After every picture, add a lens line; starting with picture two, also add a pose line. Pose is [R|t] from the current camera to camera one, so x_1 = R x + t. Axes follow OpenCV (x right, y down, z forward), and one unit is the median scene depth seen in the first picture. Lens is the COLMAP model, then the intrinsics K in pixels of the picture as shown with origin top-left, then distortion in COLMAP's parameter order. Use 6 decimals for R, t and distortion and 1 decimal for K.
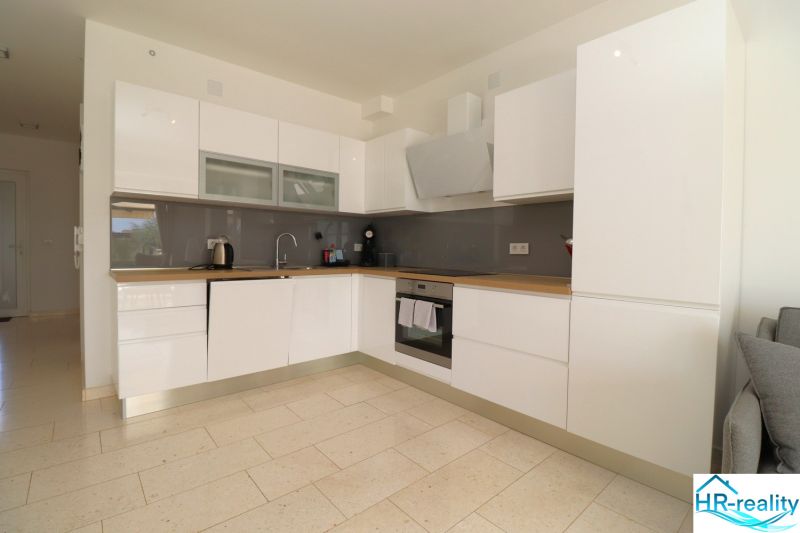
lens RADIAL K [[370.3, 0, 396.8], [0, 370.3, 259.2], [0, 0, 1]] dist [-0.002031, -0.012077]
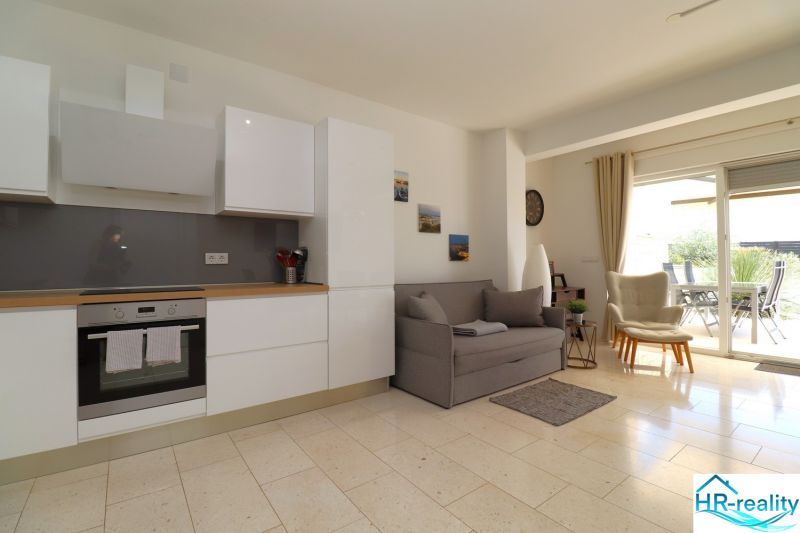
lens RADIAL K [[370.3, 0, 396.8], [0, 370.3, 259.2], [0, 0, 1]] dist [-0.002031, -0.012077]
pose [[0.080124, -0.003584, 0.996778, -0.581388], [0.035887, 0.999356, 0.000709, -0.008990], [-0.996139, 0.035715, 0.080201, 0.401263]]
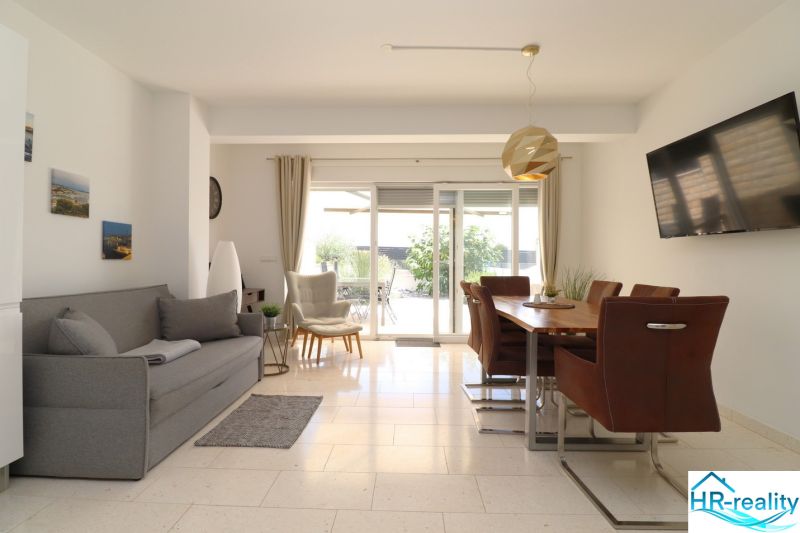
lens RADIAL K [[388.7, 0, 396.9], [0, 388.7, 257.9], [0, 0, 1]] dist [0.001728, -0.013958]
pose [[-0.734049, -0.013629, 0.678960, -0.414119], [0.003990, 0.999695, 0.024381, -0.019665], [-0.679085, 0.020606, -0.733770, 0.533779]]
